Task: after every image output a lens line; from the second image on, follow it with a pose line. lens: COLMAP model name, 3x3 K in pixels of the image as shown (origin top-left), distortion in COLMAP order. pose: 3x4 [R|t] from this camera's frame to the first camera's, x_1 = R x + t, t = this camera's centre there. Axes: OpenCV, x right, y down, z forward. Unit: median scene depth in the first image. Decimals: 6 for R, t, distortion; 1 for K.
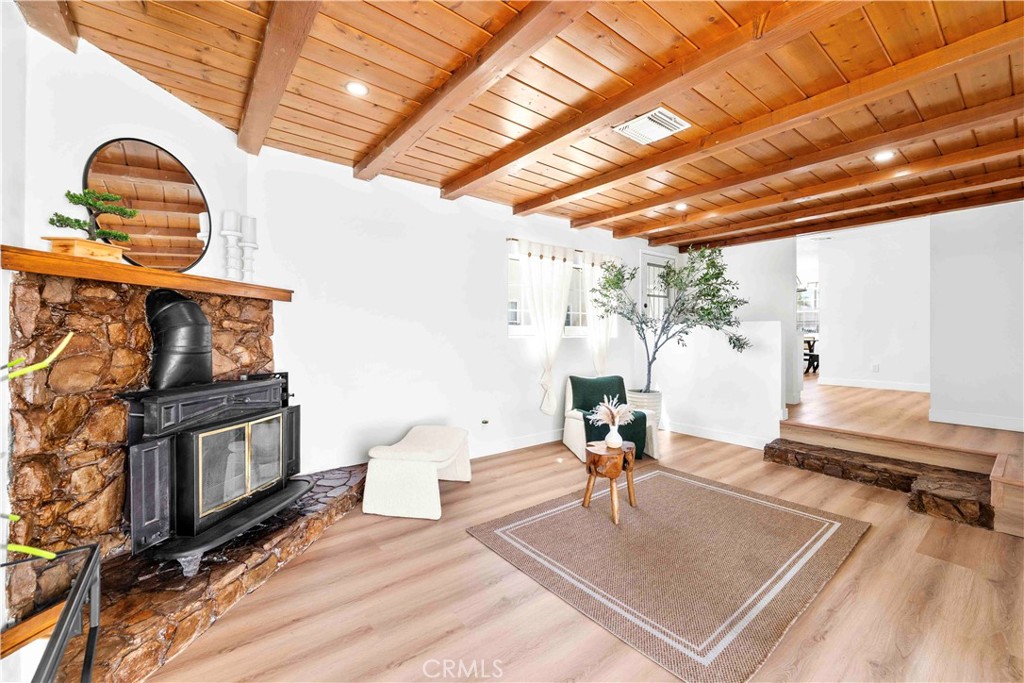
lens RADIAL K [[417.5, 0, 512.0], [0, 417.5, 341.5], [0, 0, 1]] dist [0.000694, -0.000268]
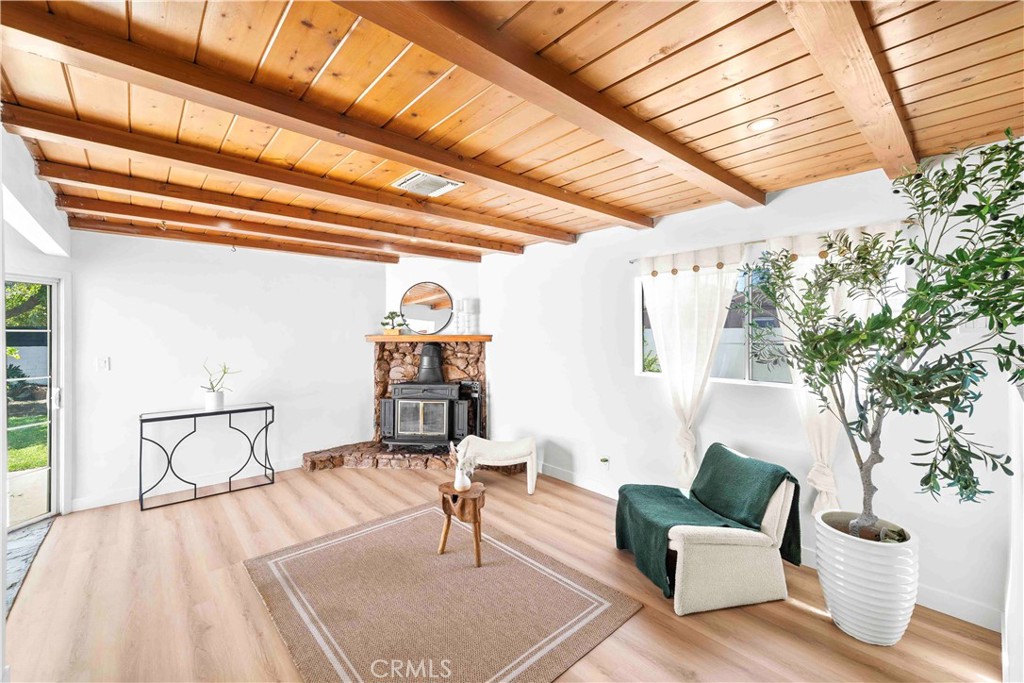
lens RADIAL K [[417.5, 0, 512.0], [0, 417.5, 341.5], [0, 0, 1]] dist [0.000694, -0.000268]
pose [[0.062834, 0.014239, -0.997922, 1.591649], [-0.017691, 0.999757, 0.013151, -0.161817], [0.997867, 0.016828, 0.063070, 1.311187]]
